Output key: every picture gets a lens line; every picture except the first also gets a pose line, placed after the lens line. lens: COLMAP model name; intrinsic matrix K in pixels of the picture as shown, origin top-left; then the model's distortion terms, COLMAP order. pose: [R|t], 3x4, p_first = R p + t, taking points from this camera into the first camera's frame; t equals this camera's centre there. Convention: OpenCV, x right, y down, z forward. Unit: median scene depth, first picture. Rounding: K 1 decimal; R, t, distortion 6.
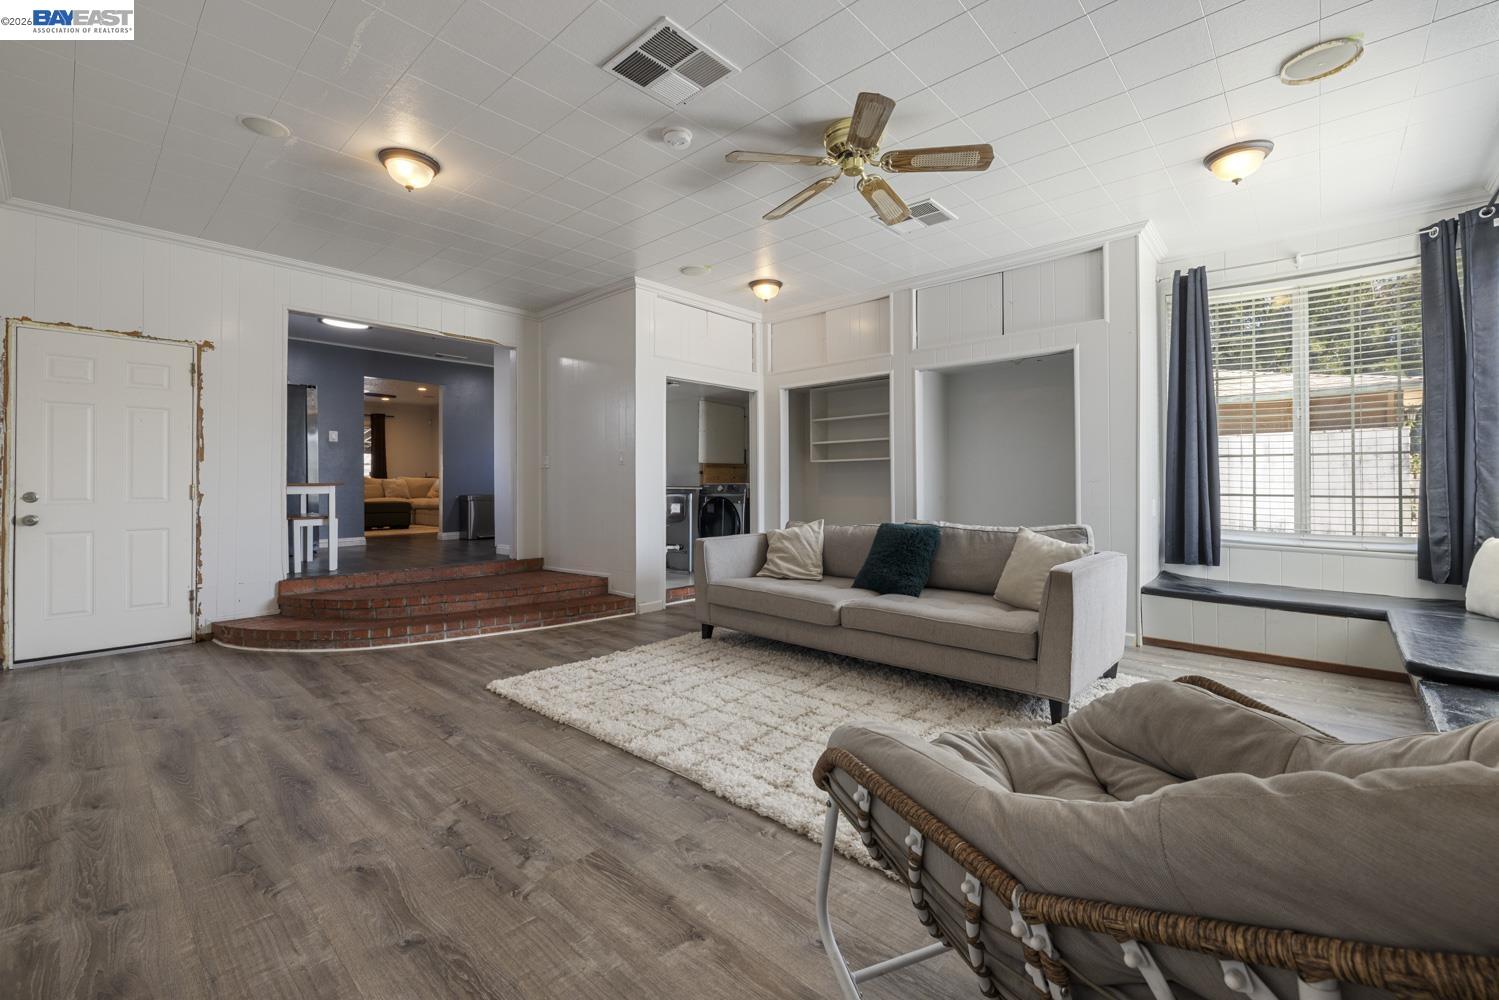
lens RADIAL K [[636.2, 0, 740.9], [0, 636.2, 479.9], [0, 0, 1]] dist [-0.000763, -0.001322]
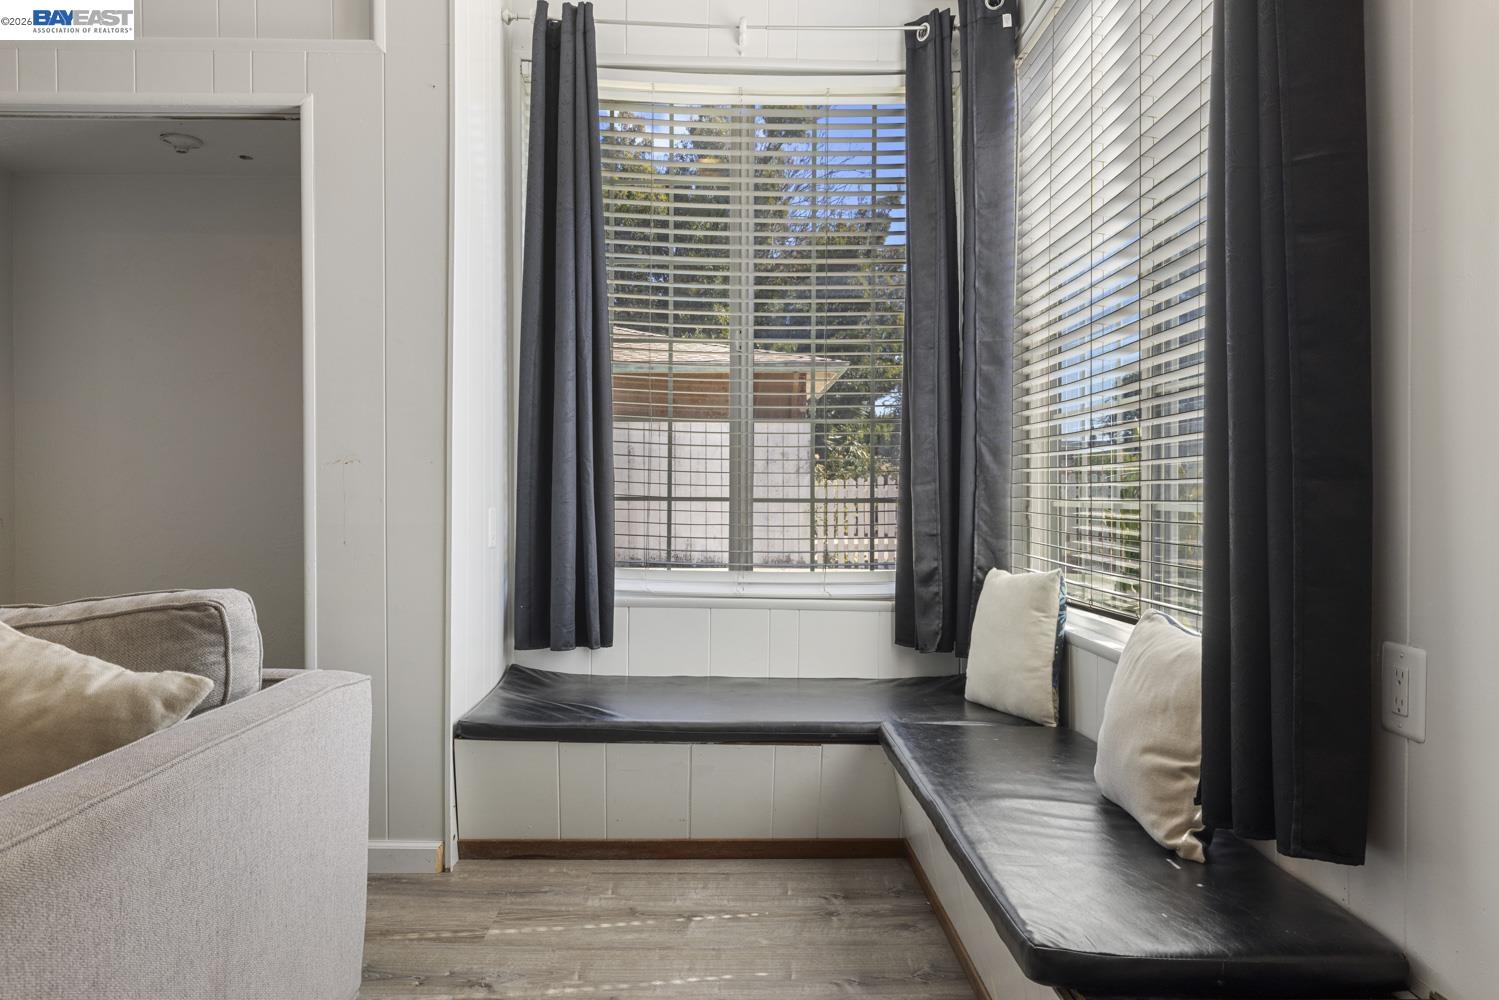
lens RADIAL K [[1034.8, 0, 748.9], [0, 1034.8, 498.3], [0, 0, 1]] dist [0.013992, 0.001789]
pose [[0.715809, 0.003152, 0.698289, 0.314685], [-0.007865, 0.999963, 0.003548, 0.022146], [-0.698252, -0.008032, 0.715807, 0.414137]]
